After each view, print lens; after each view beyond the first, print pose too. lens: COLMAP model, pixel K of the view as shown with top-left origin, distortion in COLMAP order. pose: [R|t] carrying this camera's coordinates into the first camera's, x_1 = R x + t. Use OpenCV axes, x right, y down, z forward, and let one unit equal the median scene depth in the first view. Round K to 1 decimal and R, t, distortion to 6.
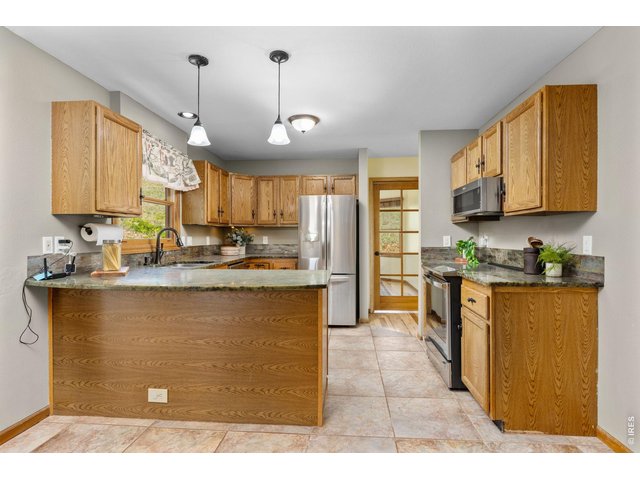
lens RADIAL K [[297.0, 0, 320.5], [0, 297.0, 237.3], [0, 0, 1]] dist [-0.011427, 0.000010]
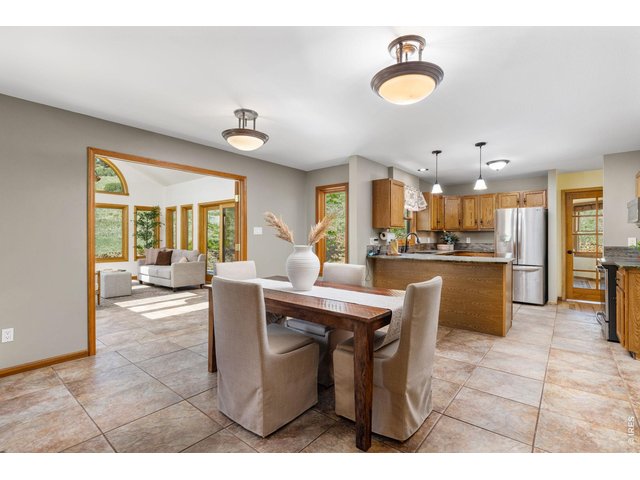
lens RADIAL K [[297.0, 0, 320.7], [0, 297.0, 238.1], [0, 0, 1]] dist [-0.011427, 0.000010]
pose [[0.811793, 0.003075, -0.583937, 0.074934], [-0.003401, 0.999994, 0.000538, 0.000454], [0.583935, 0.001549, 0.811799, -0.623941]]
